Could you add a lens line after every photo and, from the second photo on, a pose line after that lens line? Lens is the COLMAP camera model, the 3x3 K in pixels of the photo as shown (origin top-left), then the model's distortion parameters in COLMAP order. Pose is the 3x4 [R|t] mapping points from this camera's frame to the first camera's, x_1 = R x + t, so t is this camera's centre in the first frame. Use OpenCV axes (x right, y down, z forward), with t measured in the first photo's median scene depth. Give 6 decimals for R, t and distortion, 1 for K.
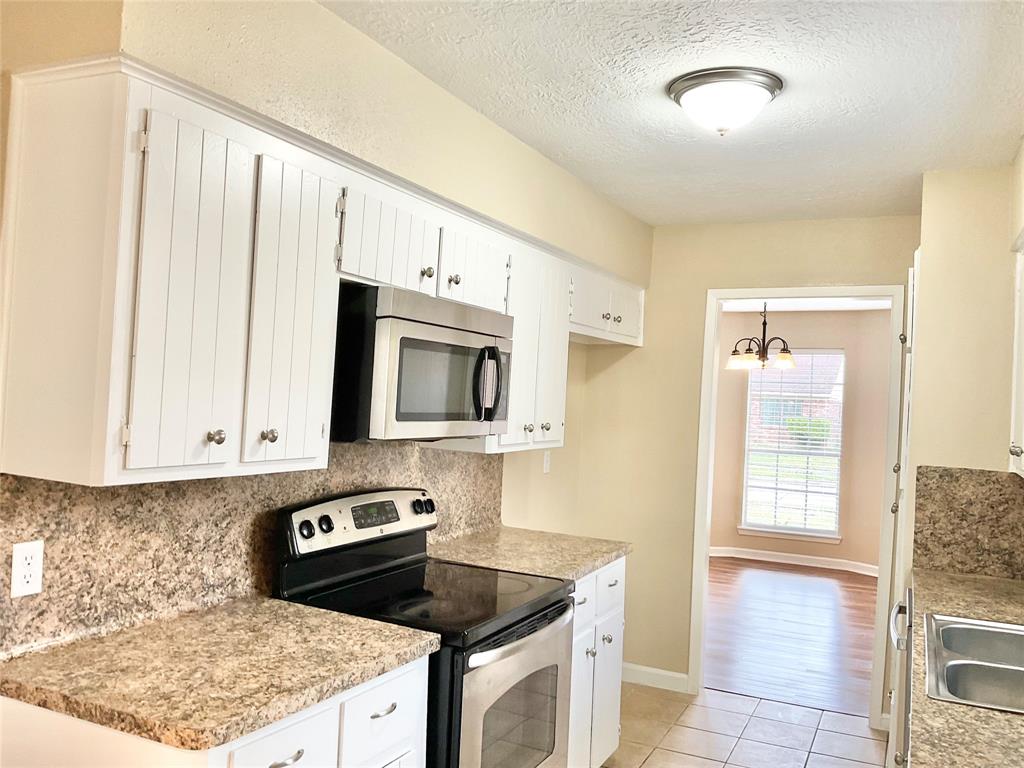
lens RADIAL K [[835.2, 0, 493.5], [0, 835.2, 371.3], [0, 0, 1]] dist [0.091267, -0.185963]
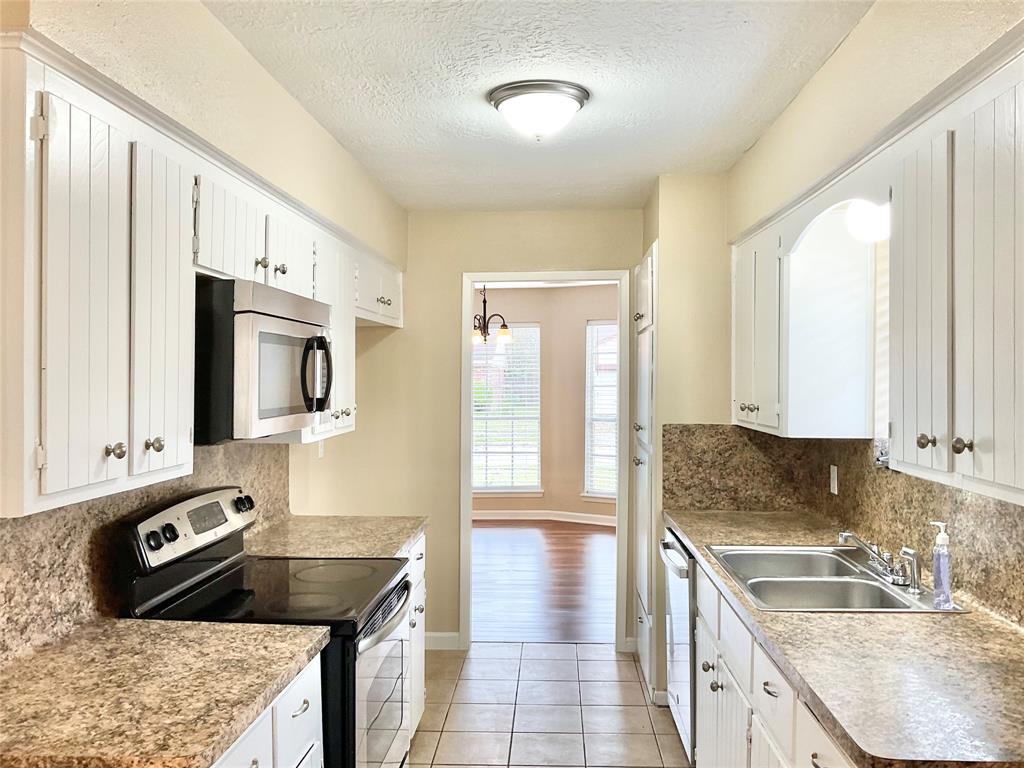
lens RADIAL K [[839.3, 0, 508.5], [0, 839.3, 367.6], [0, 0, 1]] dist [0.002454, -0.034509]
pose [[0.920884, -0.044923, 0.387239, -0.228099], [0.034565, 0.998835, 0.033674, -0.023057], [-0.388300, -0.017625, 0.921364, -0.007050]]
